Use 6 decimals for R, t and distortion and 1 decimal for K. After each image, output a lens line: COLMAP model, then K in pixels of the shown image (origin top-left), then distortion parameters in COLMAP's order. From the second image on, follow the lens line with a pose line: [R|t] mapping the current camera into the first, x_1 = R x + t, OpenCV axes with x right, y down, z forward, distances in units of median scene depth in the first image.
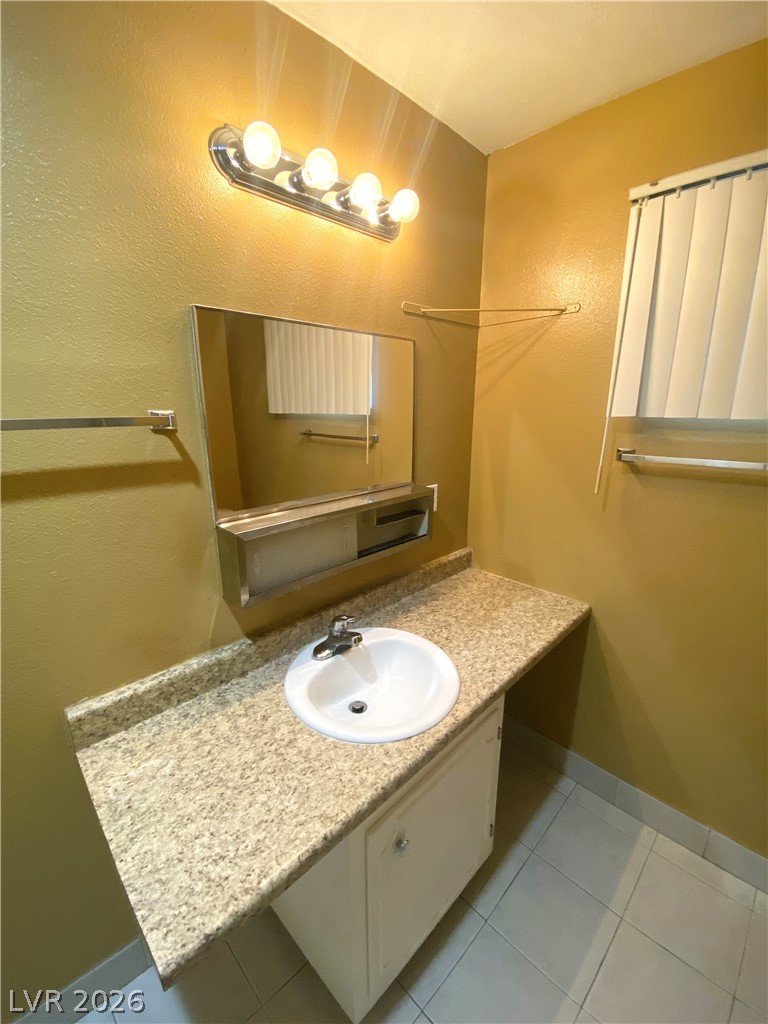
lens RADIAL K [[416.0, 0, 384.2], [0, 416.0, 512.0], [0, 0, 1]] dist [0.000642, -0.007209]
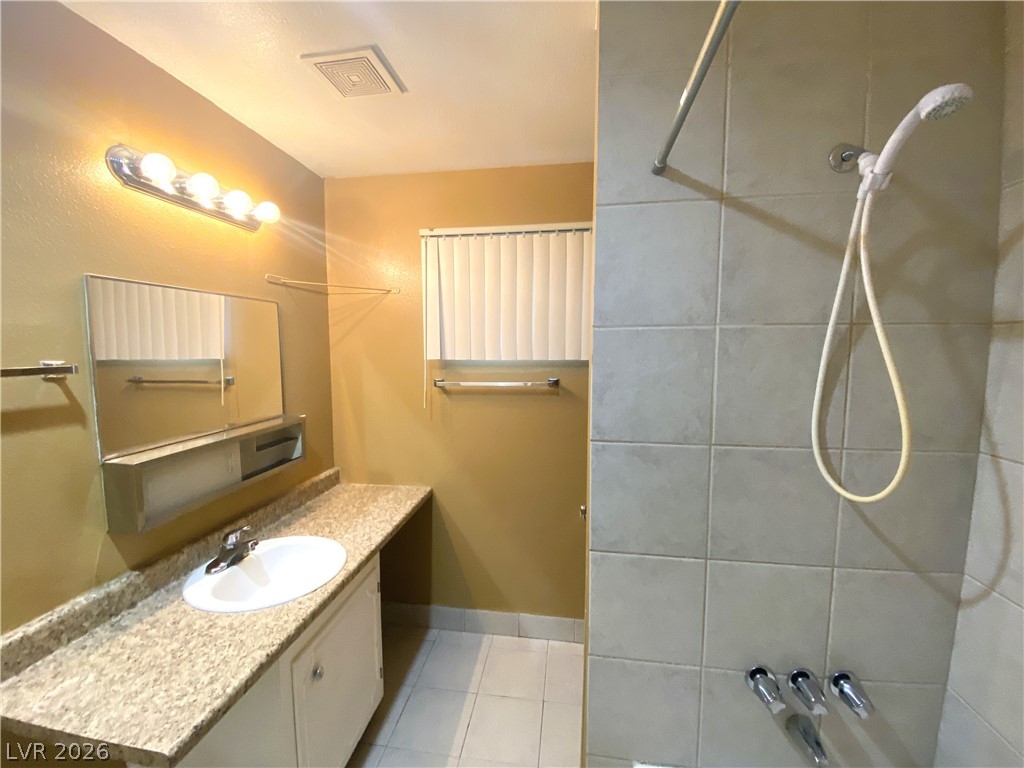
lens RADIAL K [[415.7, 0, 512.3], [0, 415.7, 384.0], [0, 0, 1]] dist [0.013678, -0.015908]
pose [[0.792686, -0.050407, 0.607543, -0.180738], [0.147977, 0.982681, -0.111540, 0.096997], [-0.591398, 0.178319, 0.786416, -0.471154]]
